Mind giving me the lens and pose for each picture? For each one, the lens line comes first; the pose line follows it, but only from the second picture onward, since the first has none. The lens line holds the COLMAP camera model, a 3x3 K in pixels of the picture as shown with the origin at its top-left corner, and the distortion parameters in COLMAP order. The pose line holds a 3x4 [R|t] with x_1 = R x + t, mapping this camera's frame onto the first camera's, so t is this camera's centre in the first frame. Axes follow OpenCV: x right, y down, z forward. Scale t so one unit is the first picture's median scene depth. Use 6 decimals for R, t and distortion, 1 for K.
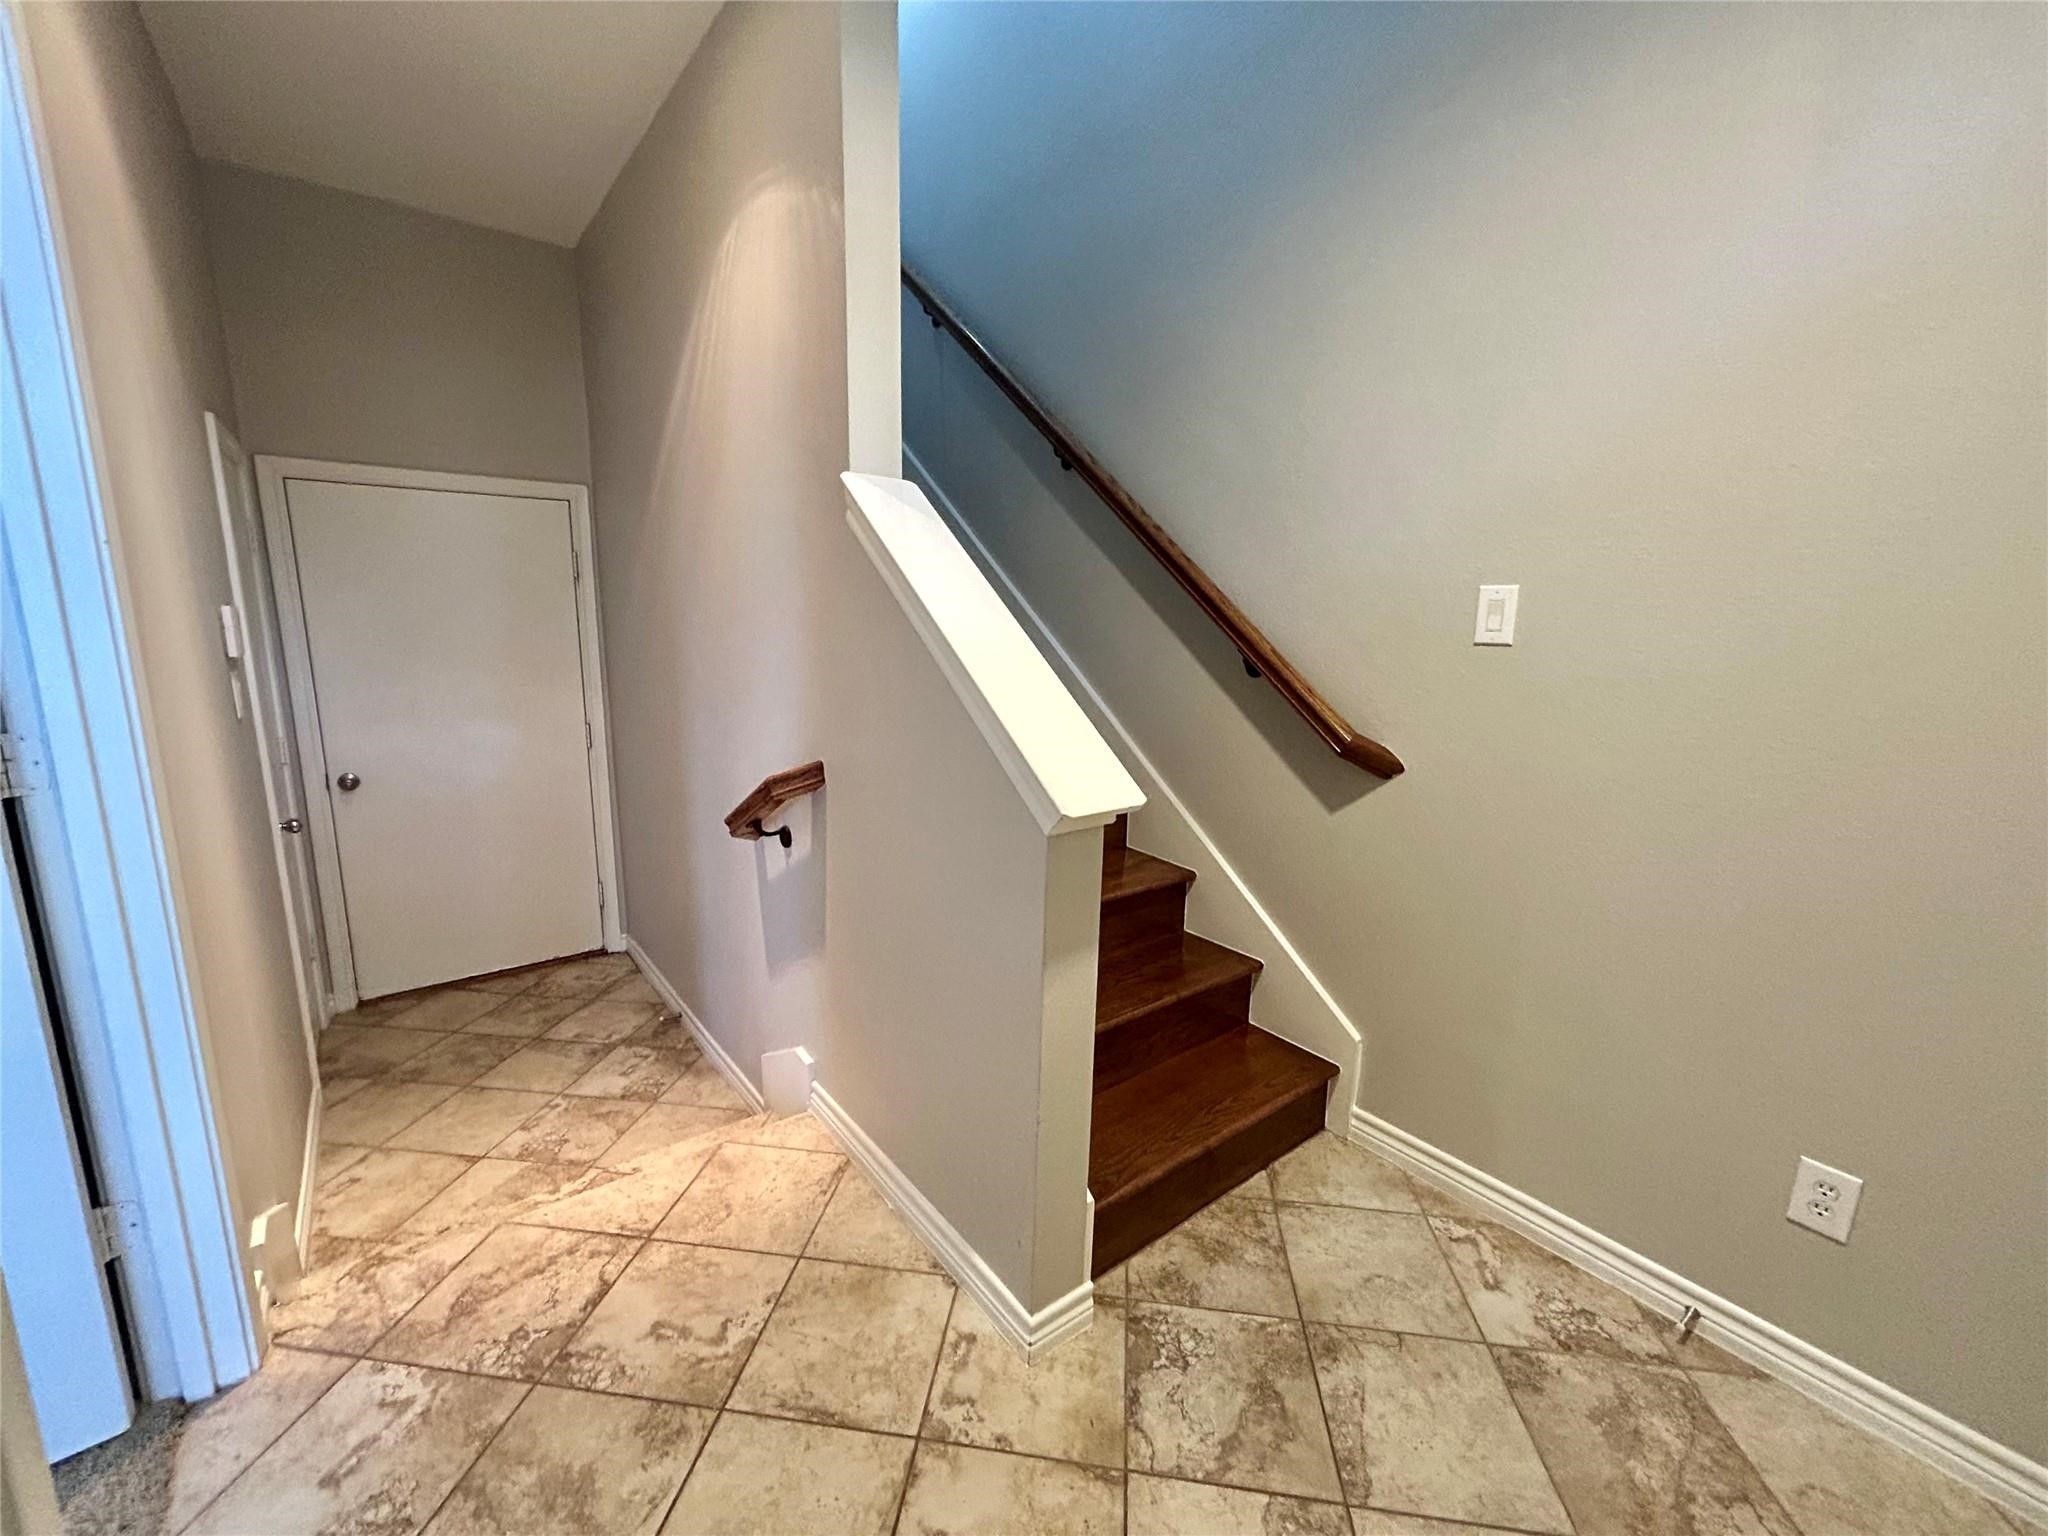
lens RADIAL K [[828.4, 0, 1024.2], [0, 828.4, 777.1], [0, 0, 1]] dist [0.003390, 0.001849]
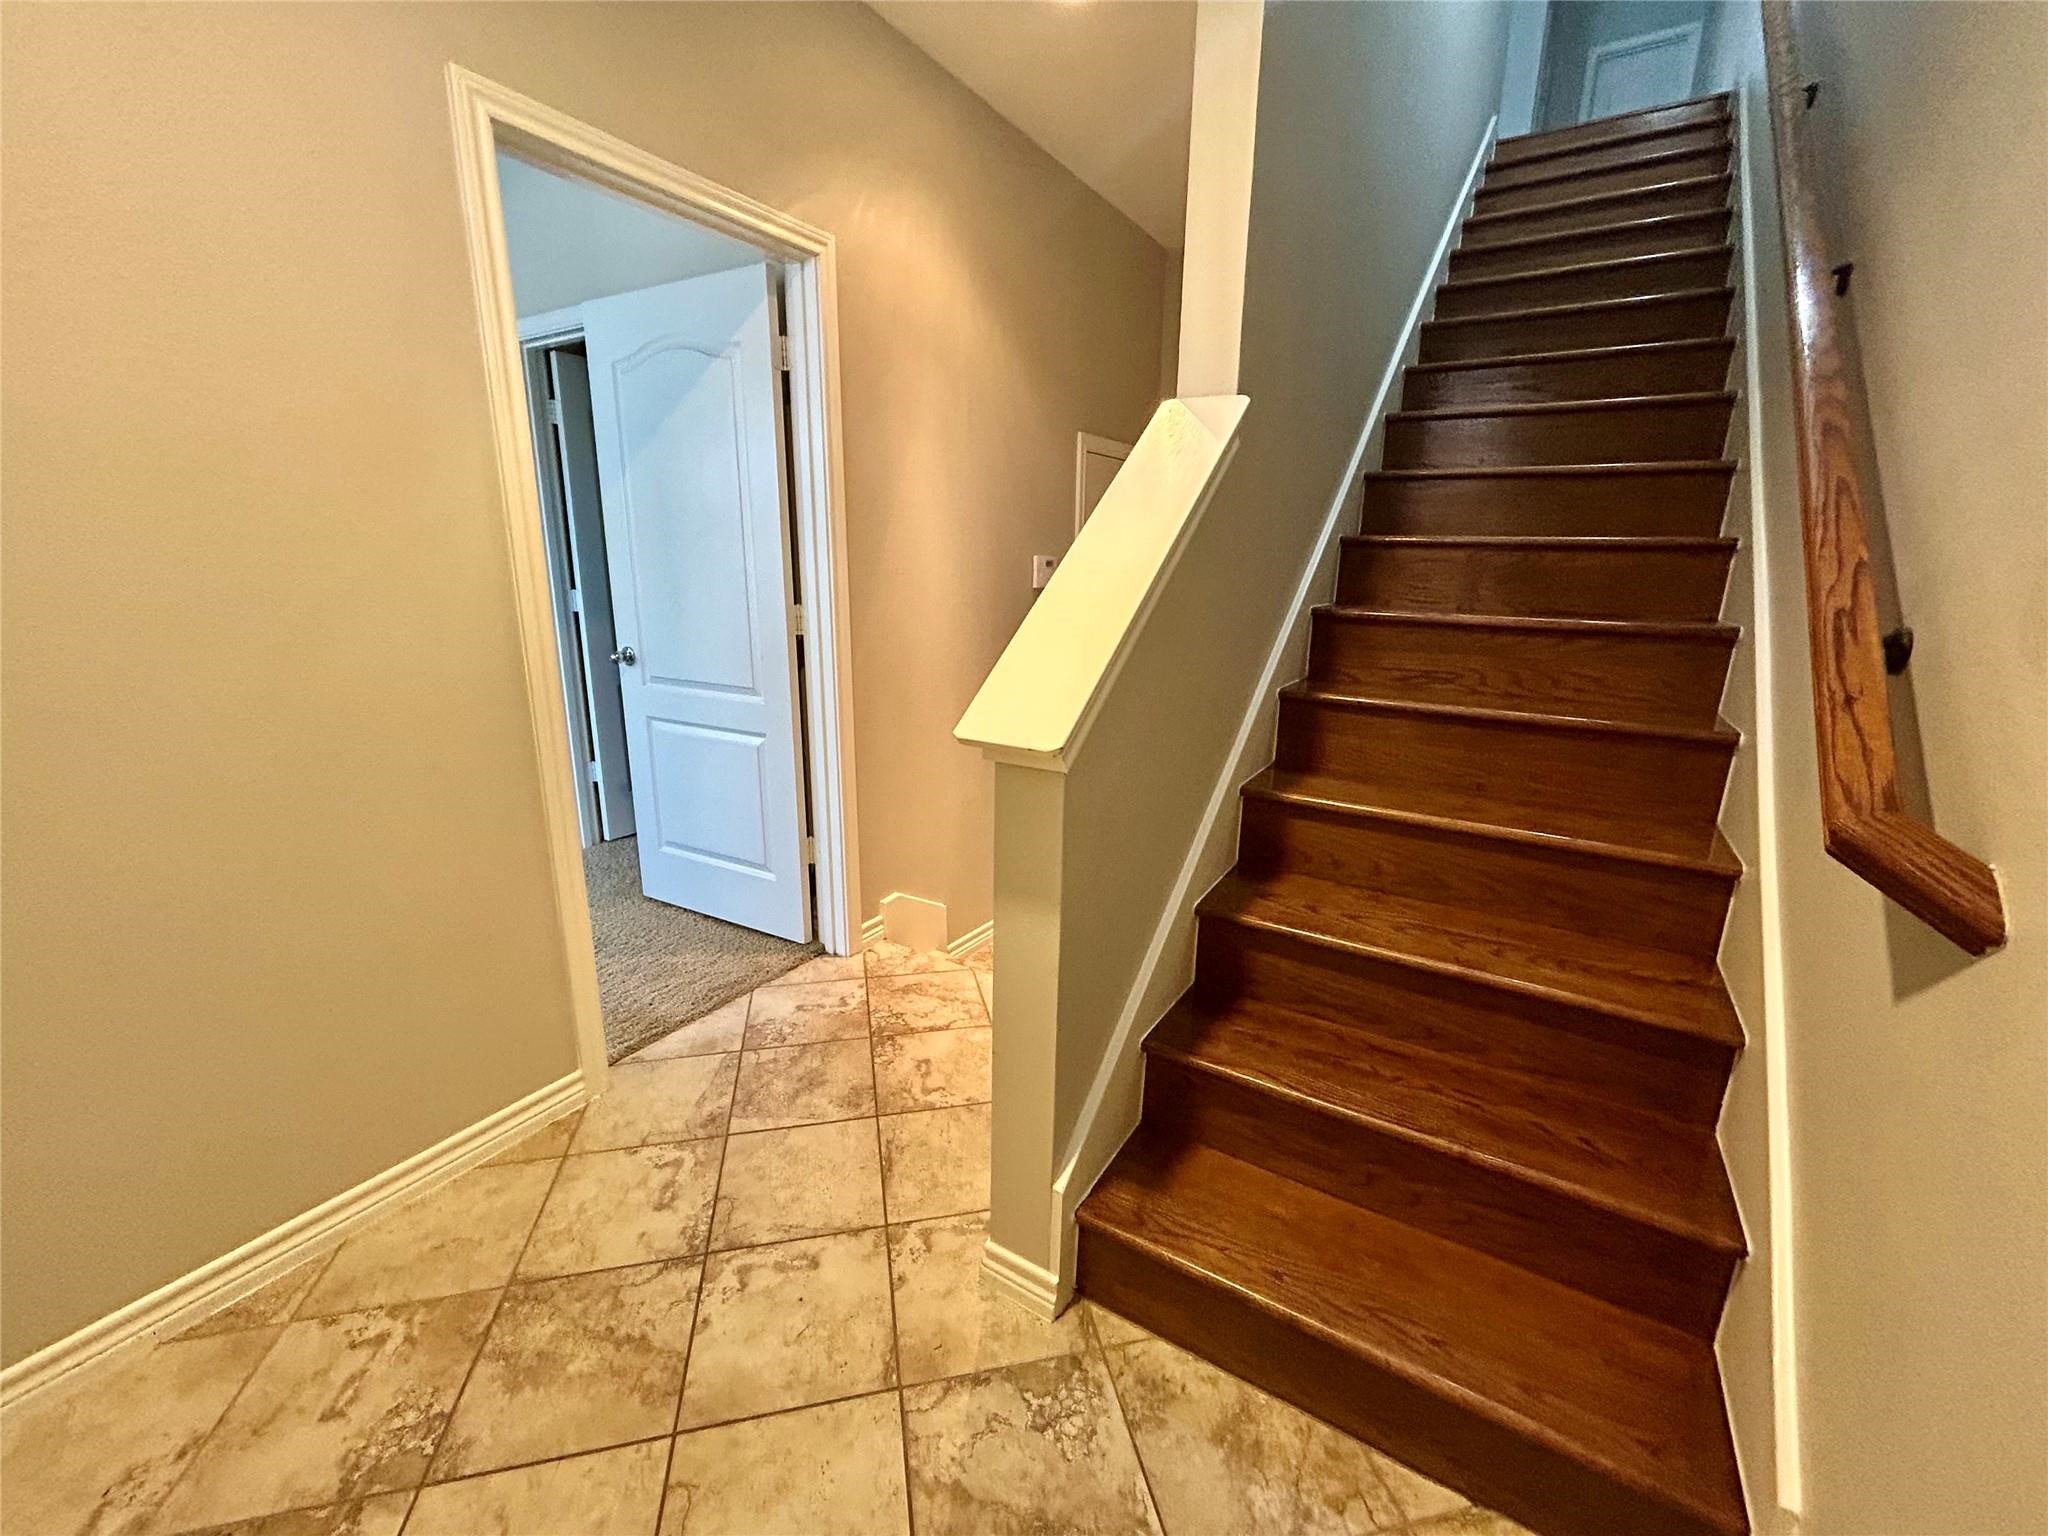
lens RADIAL K [[828.4, 0, 1019.4], [0, 828.4, 761.0], [0, 0, 1]] dist [0.003390, 0.001849]
pose [[0.335192, 0.206684, -0.919200, 0.869016], [-0.183251, 0.971310, 0.151577, -0.086248], [0.924157, 0.117637, 0.363450, 0.617794]]
